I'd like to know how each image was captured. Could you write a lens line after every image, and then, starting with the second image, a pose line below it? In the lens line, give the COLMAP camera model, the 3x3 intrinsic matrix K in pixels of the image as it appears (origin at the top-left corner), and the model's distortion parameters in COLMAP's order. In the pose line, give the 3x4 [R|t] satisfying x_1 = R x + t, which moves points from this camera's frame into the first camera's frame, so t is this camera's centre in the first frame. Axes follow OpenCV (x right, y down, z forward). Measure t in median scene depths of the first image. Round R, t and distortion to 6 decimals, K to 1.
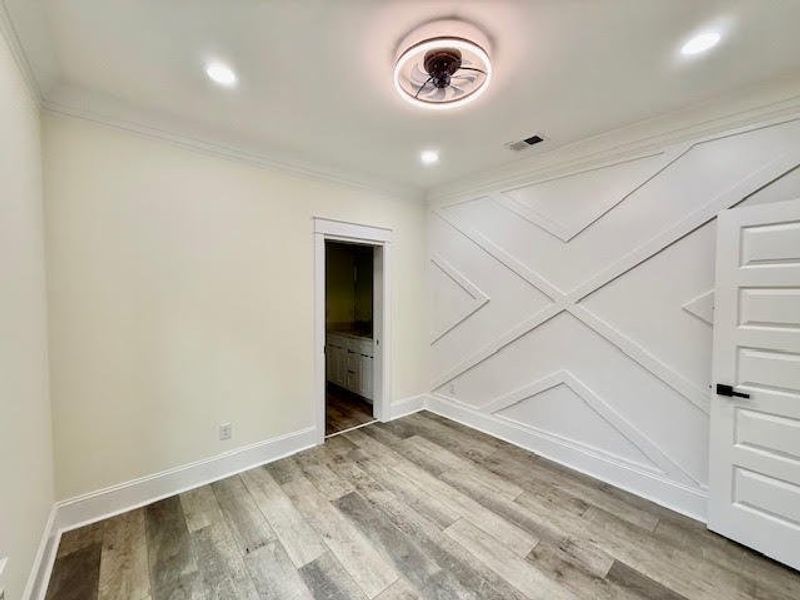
lens RADIAL K [[319.1, 0, 398.4], [0, 319.1, 299.5], [0, 0, 1]] dist [0.000521, -0.000025]
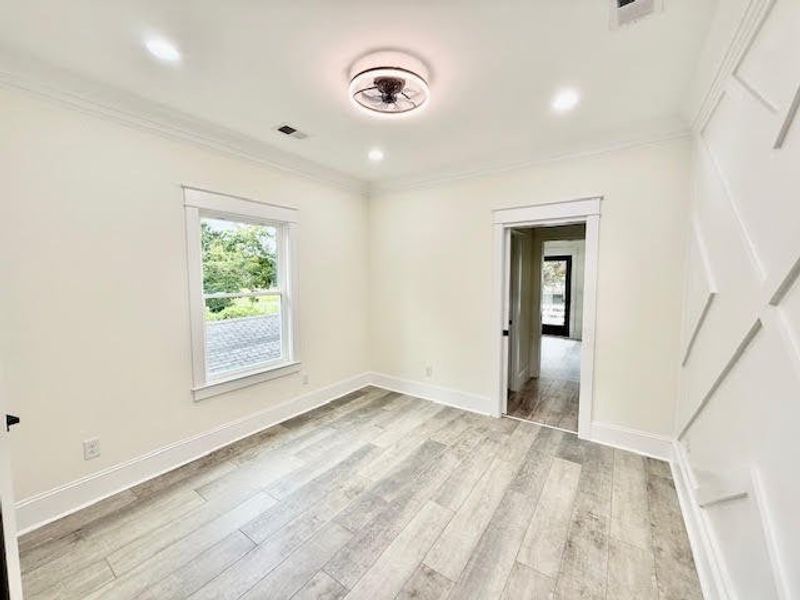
lens RADIAL K [[319.1, 0, 398.4], [0, 319.1, 299.5], [0, 0, 1]] dist [0.000521, -0.000025]
pose [[0.243768, 0.064348, -0.967696, 0.960035], [-0.029378, 0.997829, 0.058951, -0.007397], [0.969388, 0.014059, 0.245130, 0.540404]]
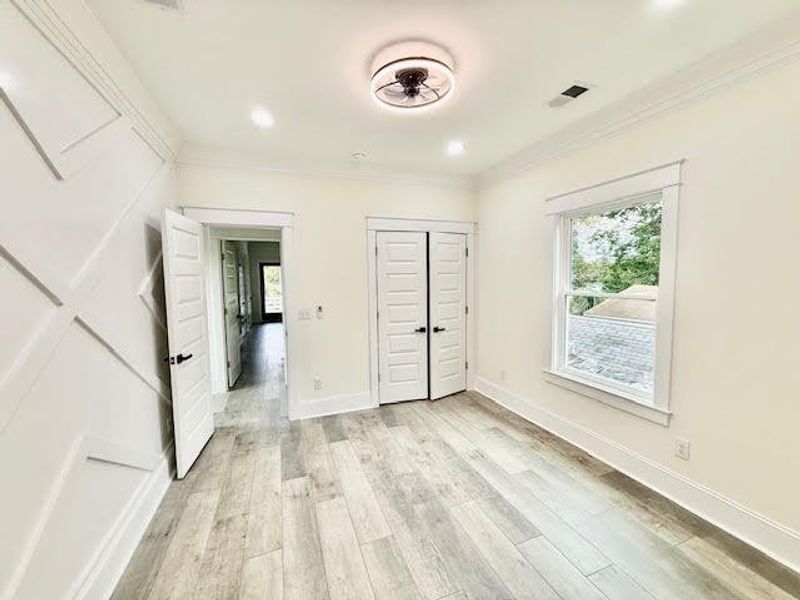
lens RADIAL K [[319.1, 0, 398.4], [0, 319.1, 299.5], [0, 0, 1]] dist [0.000521, -0.000025]
pose [[-0.940532, -0.018198, 0.339217, -0.157035], [0.018243, 0.994417, 0.103929, -0.046582], [-0.339215, 0.103936, -0.934949, 1.550413]]
